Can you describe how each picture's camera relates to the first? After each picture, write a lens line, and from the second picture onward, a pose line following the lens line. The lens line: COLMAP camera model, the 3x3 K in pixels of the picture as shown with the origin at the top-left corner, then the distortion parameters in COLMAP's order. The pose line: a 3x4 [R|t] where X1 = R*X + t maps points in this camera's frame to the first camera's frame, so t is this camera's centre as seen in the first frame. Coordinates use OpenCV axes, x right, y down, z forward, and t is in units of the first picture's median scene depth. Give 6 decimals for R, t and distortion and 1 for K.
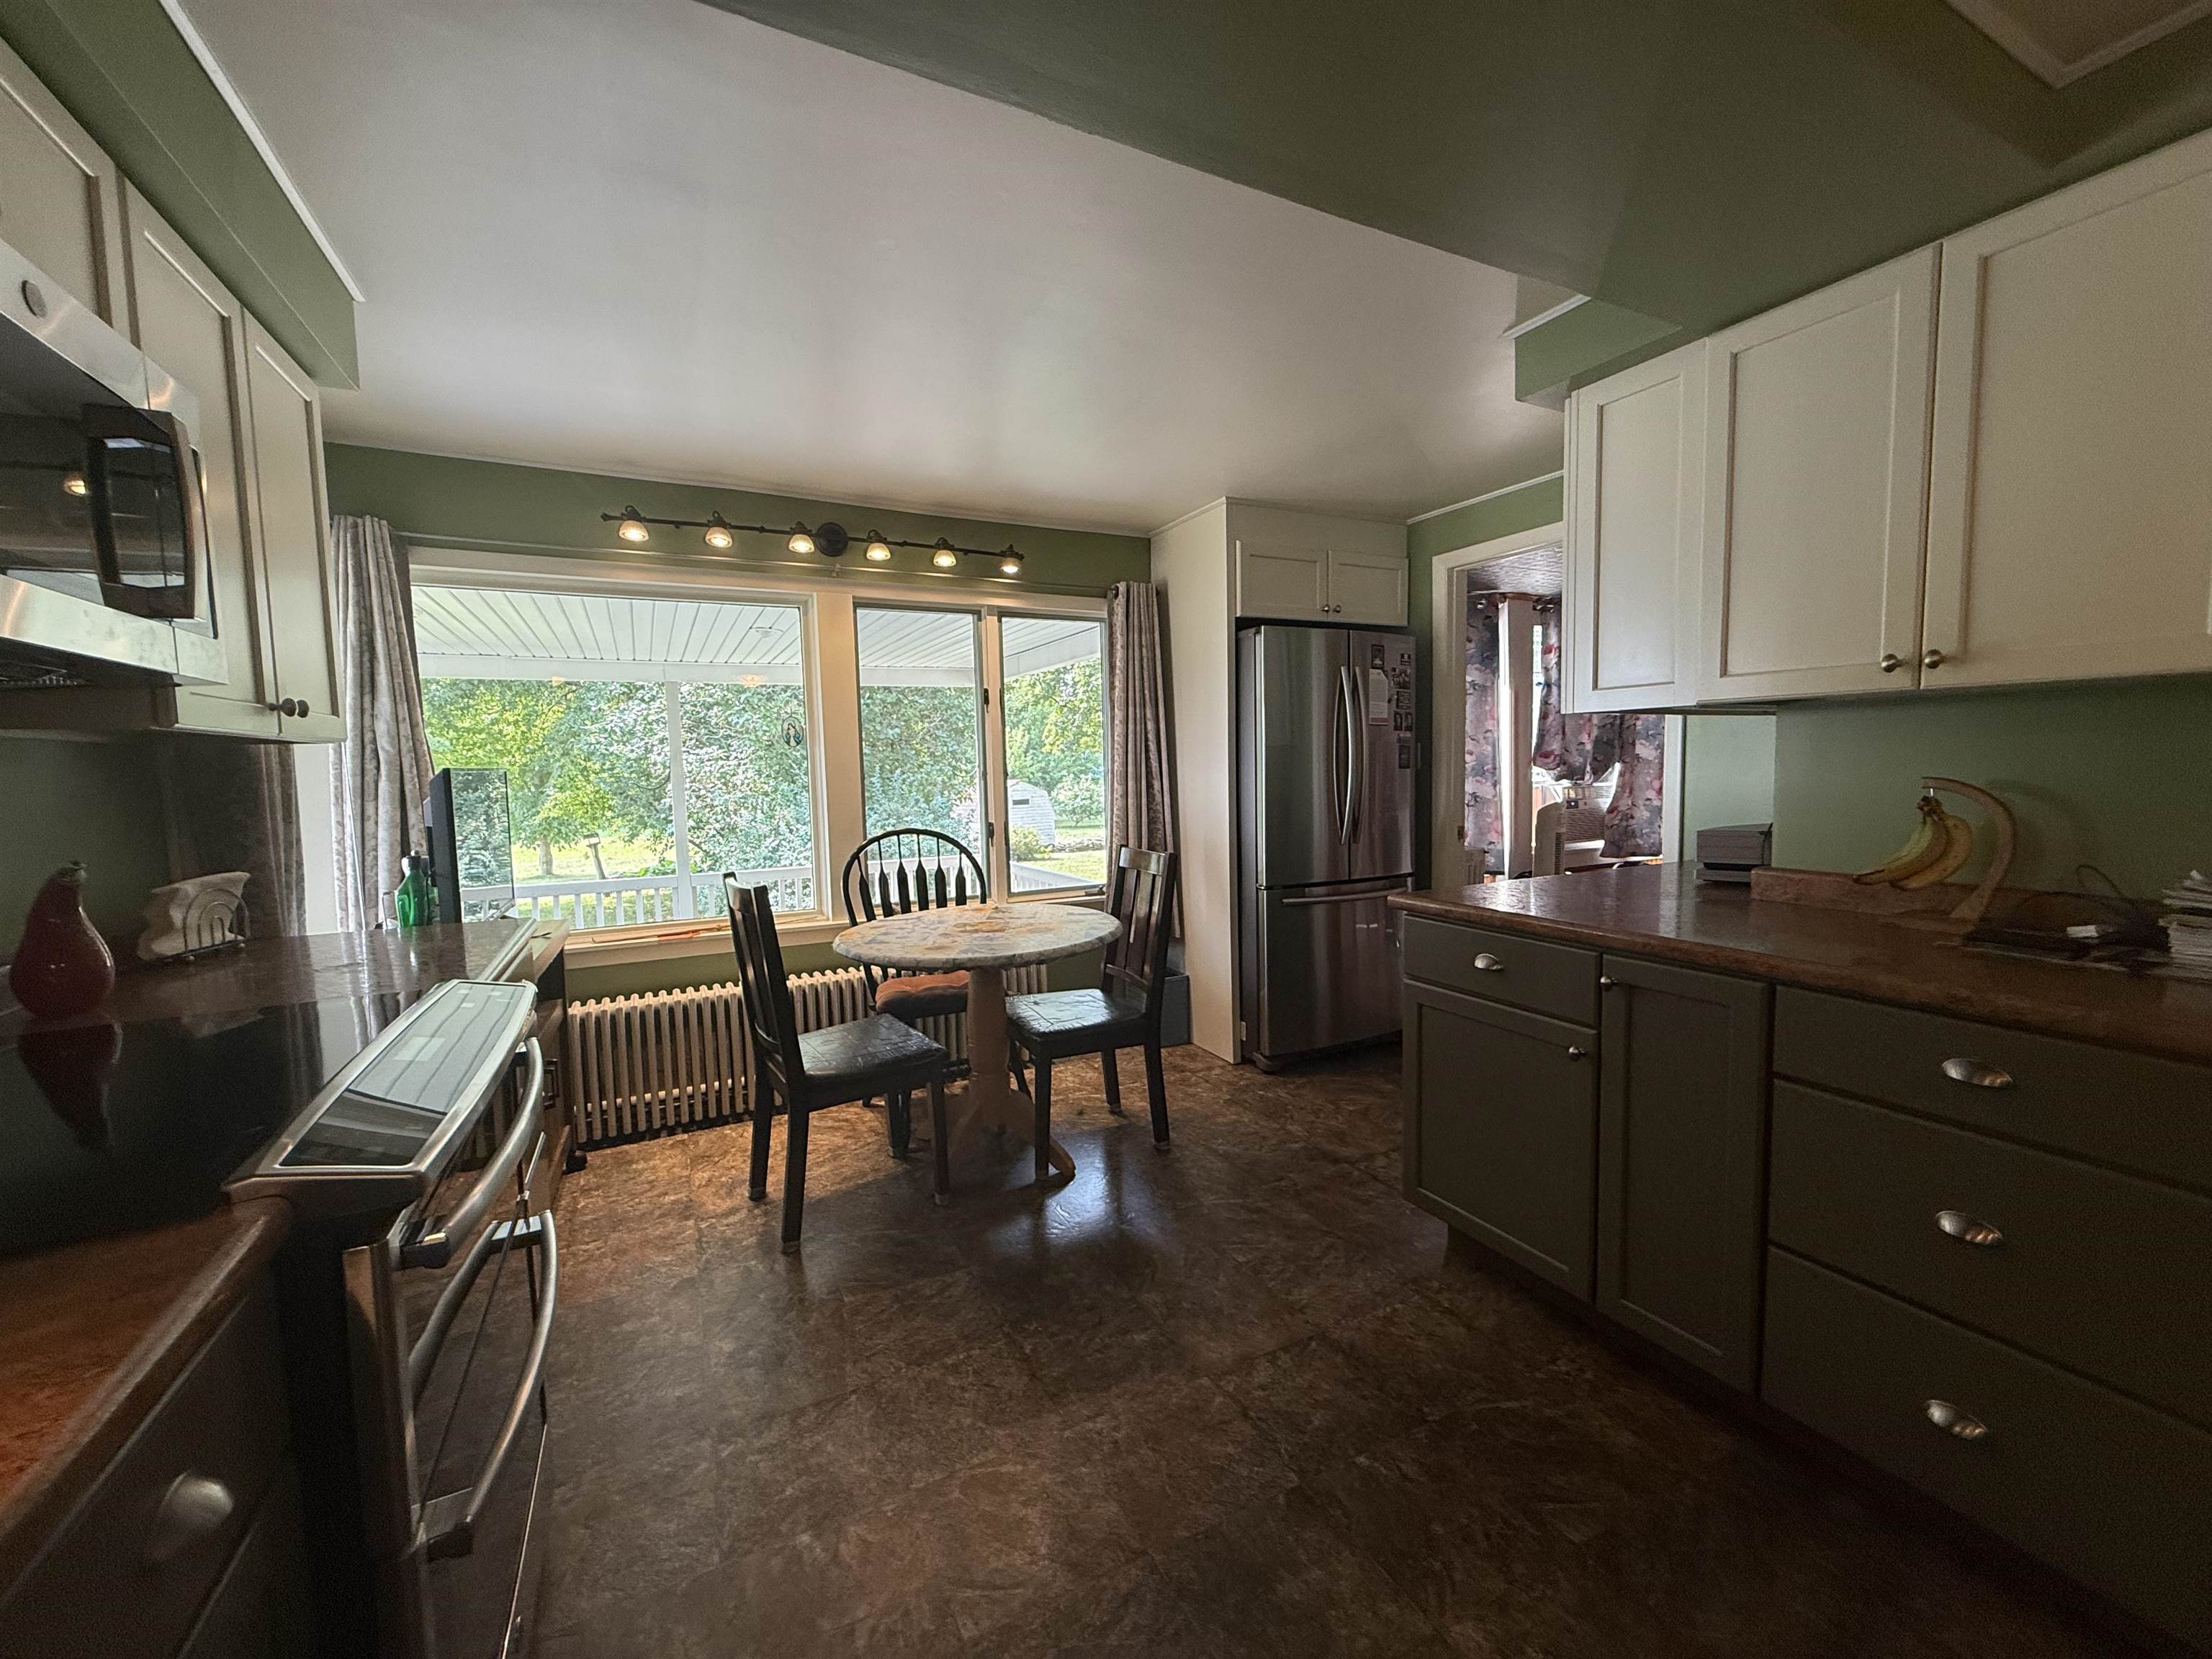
lens RADIAL K [[881.9, 0, 1104.0], [0, 881.9, 830.9], [0, 0, 1]] dist [-0.000229, 0.000408]
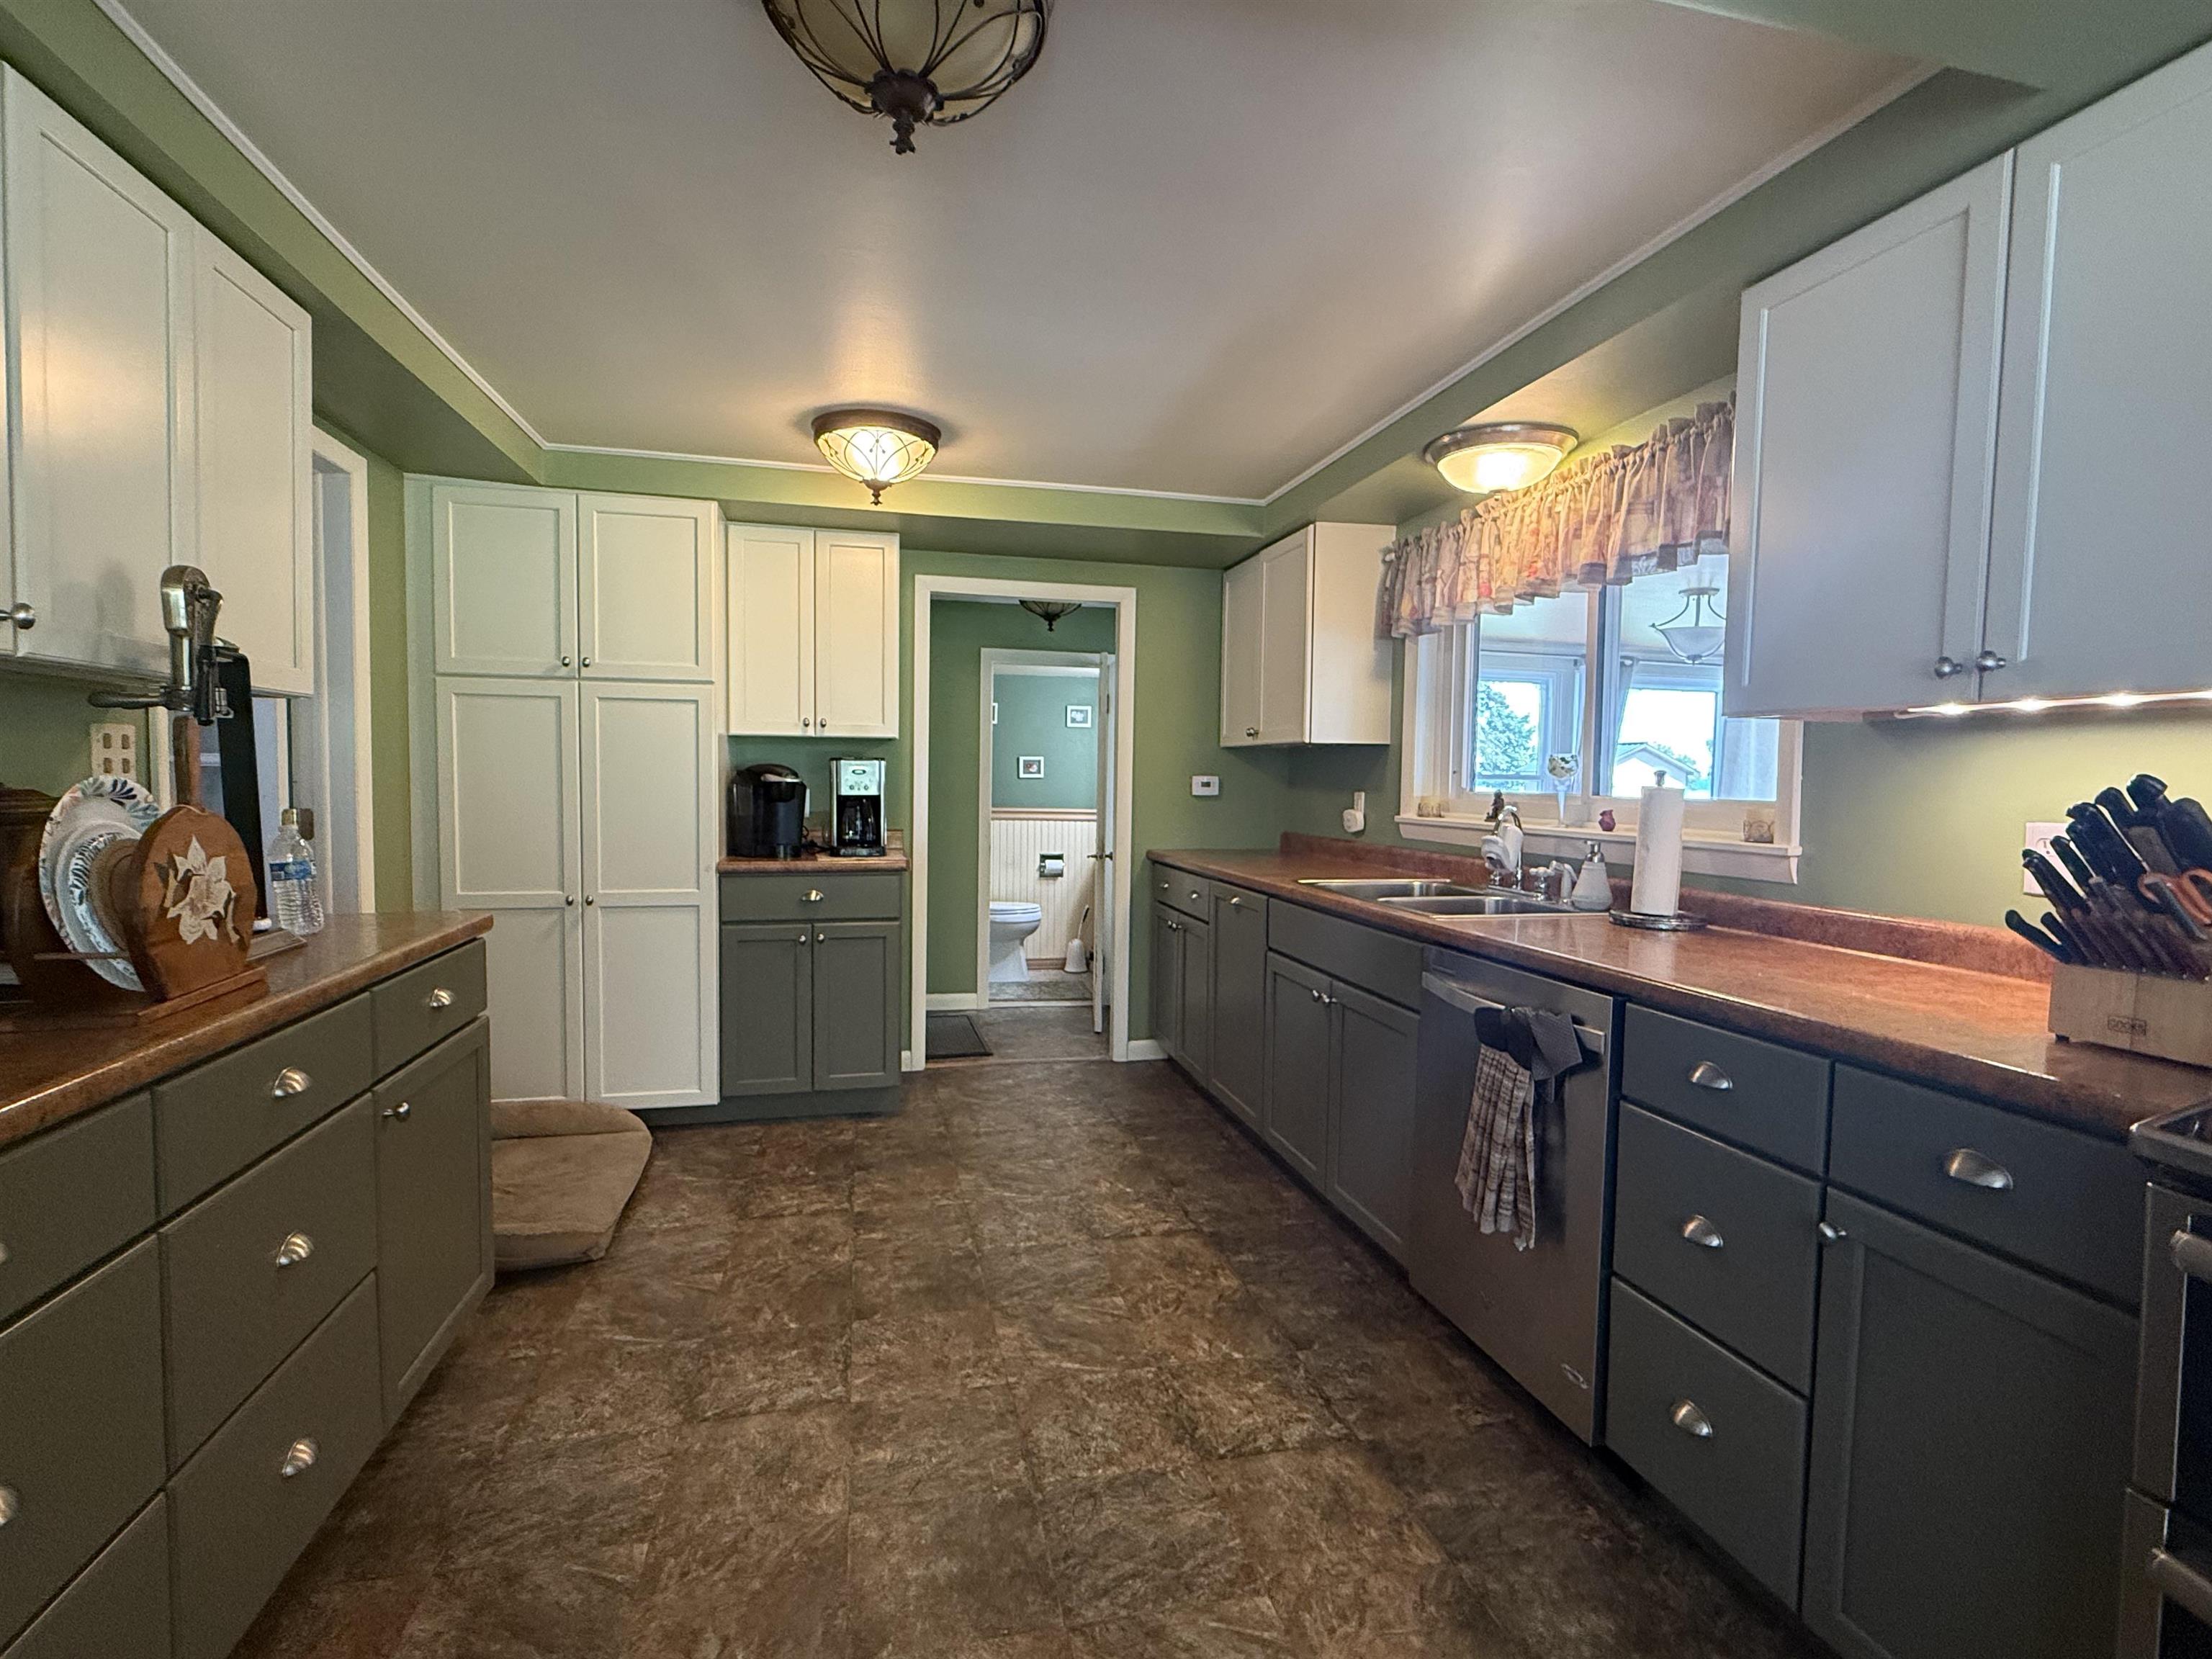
lens RADIAL K [[1029.8, 0, 1115.1], [0, 1029.8, 831.7], [0, 0, 1]] dist [0.002897, -0.001205]
pose [[-0.975206, -0.004951, 0.221242, -0.915047], [0.022298, 0.992463, 0.120497, -0.101382], [-0.220171, 0.122443, -0.967746, 1.824631]]
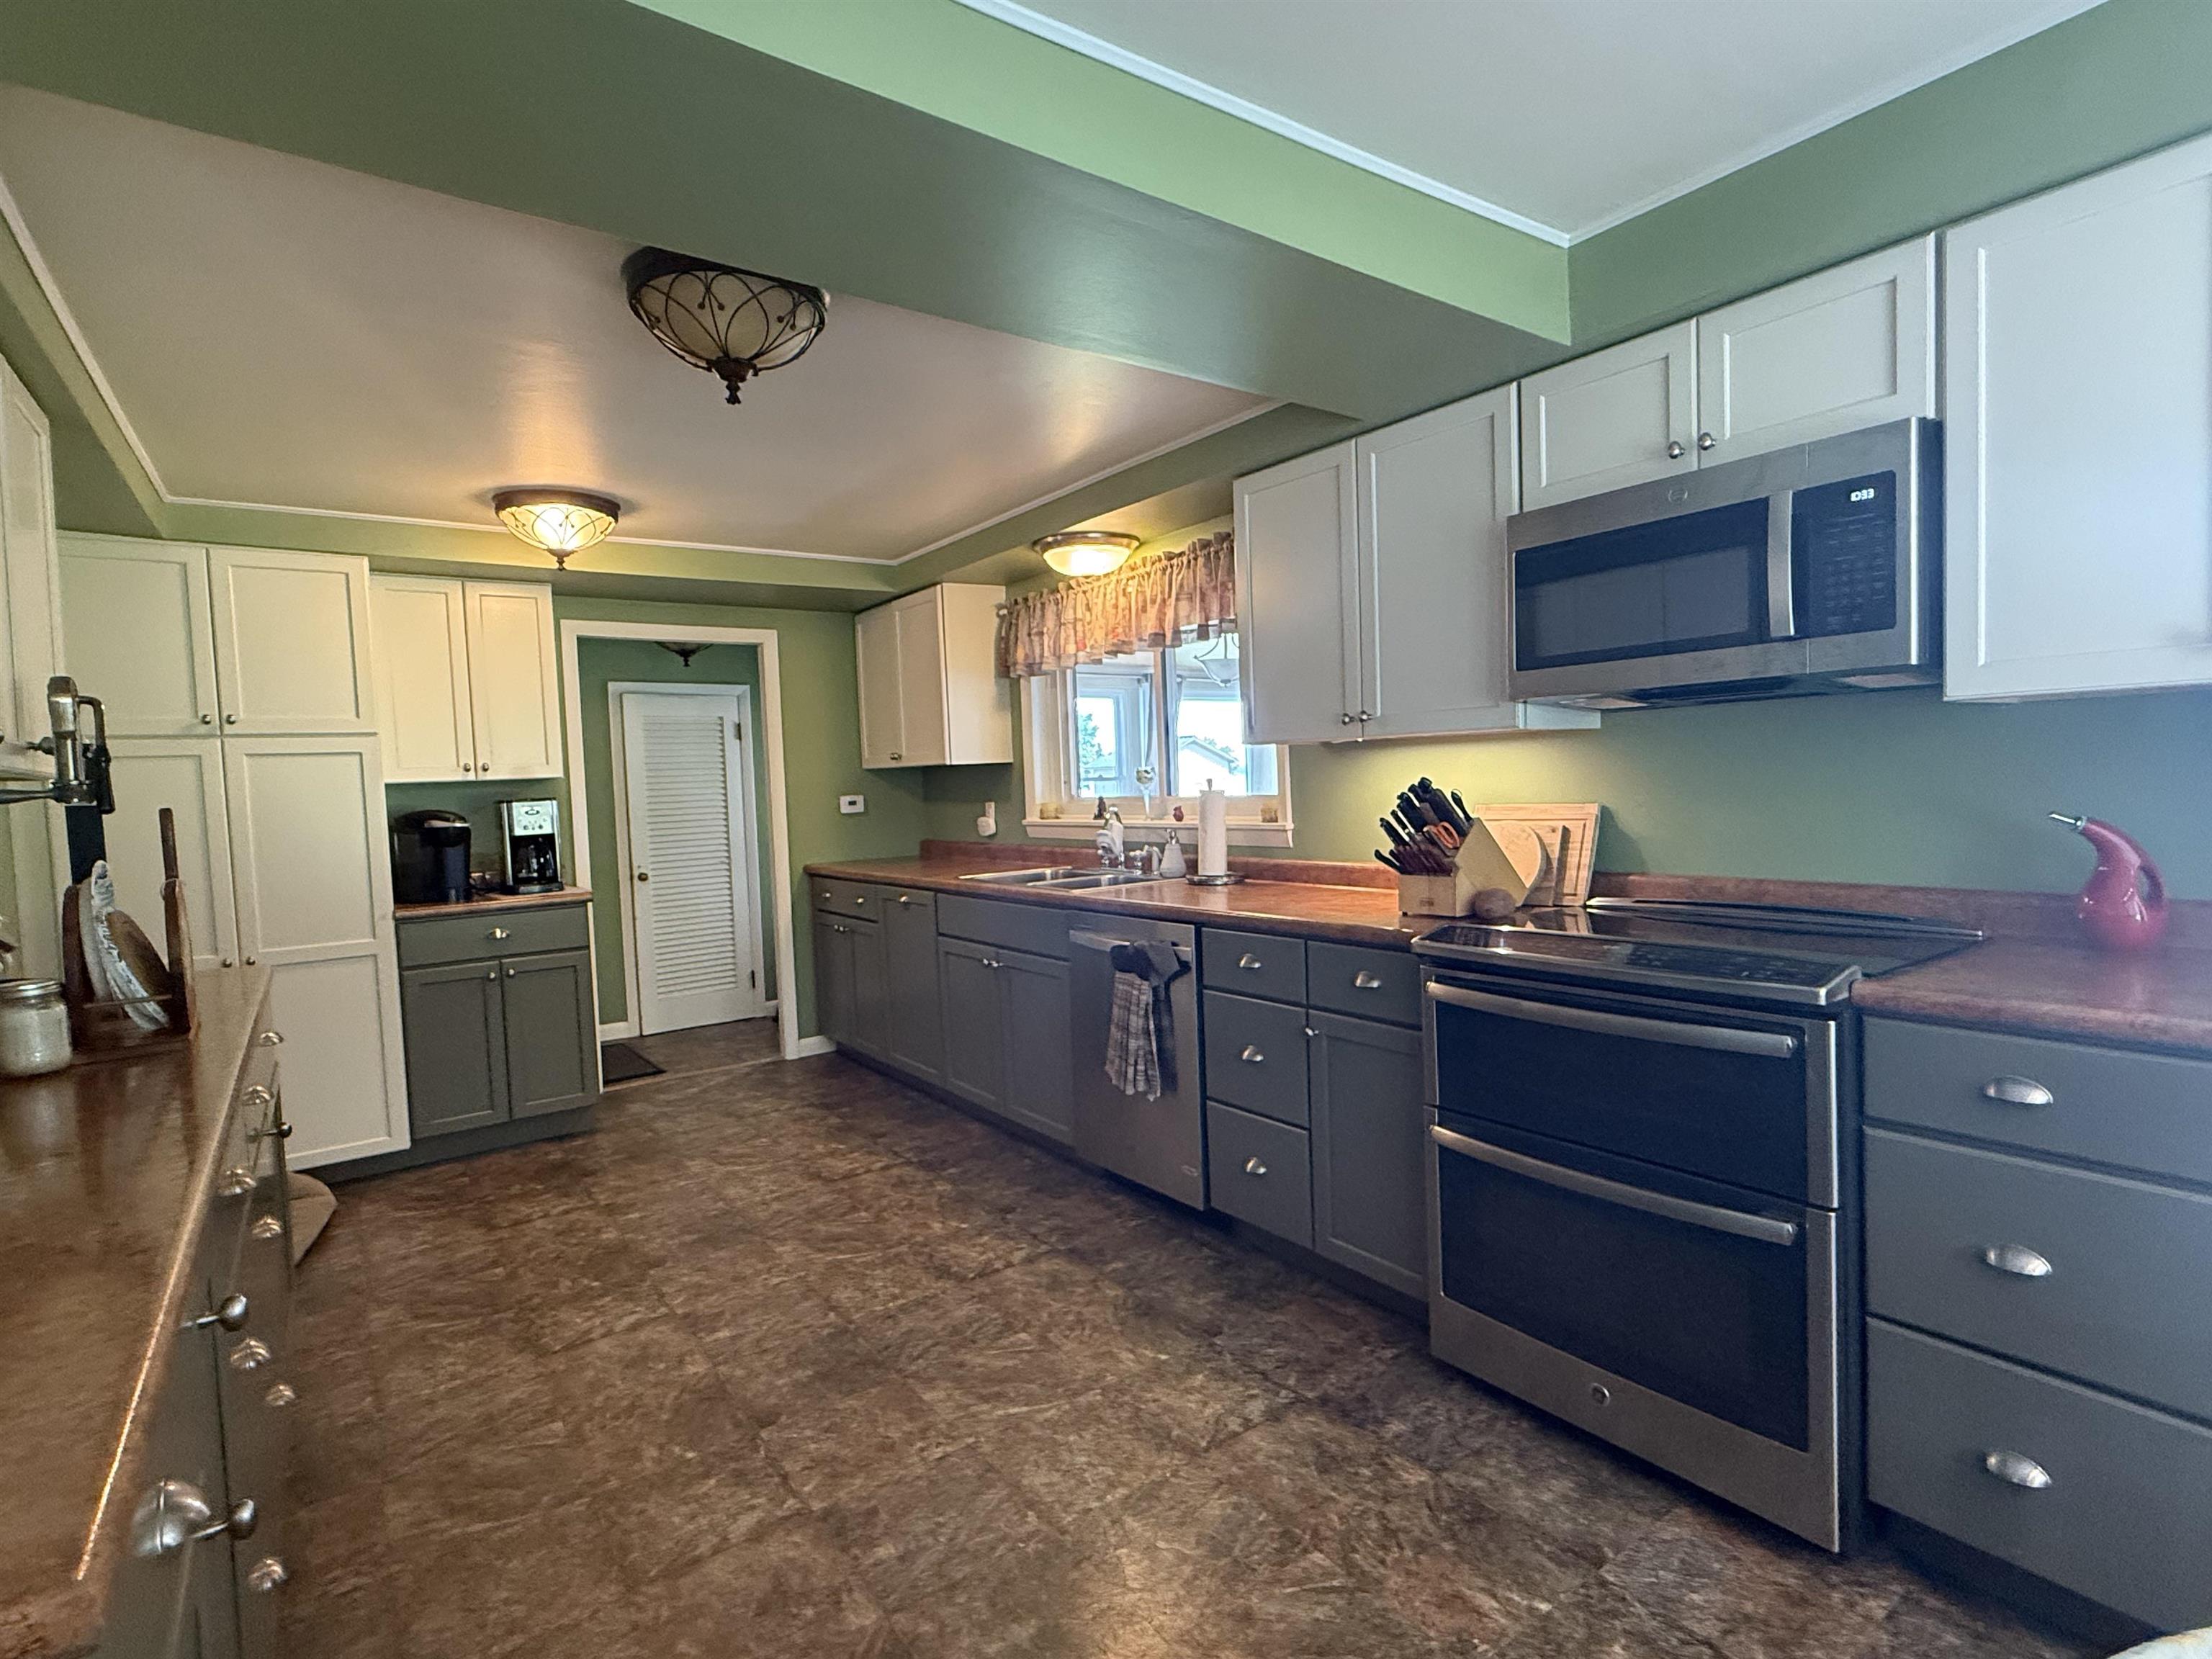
lens RADIAL K [[1081.9, 0, 1098.8], [0, 1081.9, 830.2], [0, 0, 1]] dist [0.004396, 0.000961]
pose [[-0.984937, 0.068984, -0.158556, -0.802167], [0.049189, 0.990867, 0.125548, -0.156580], [0.165769, 0.115858, -0.979335, 2.233945]]
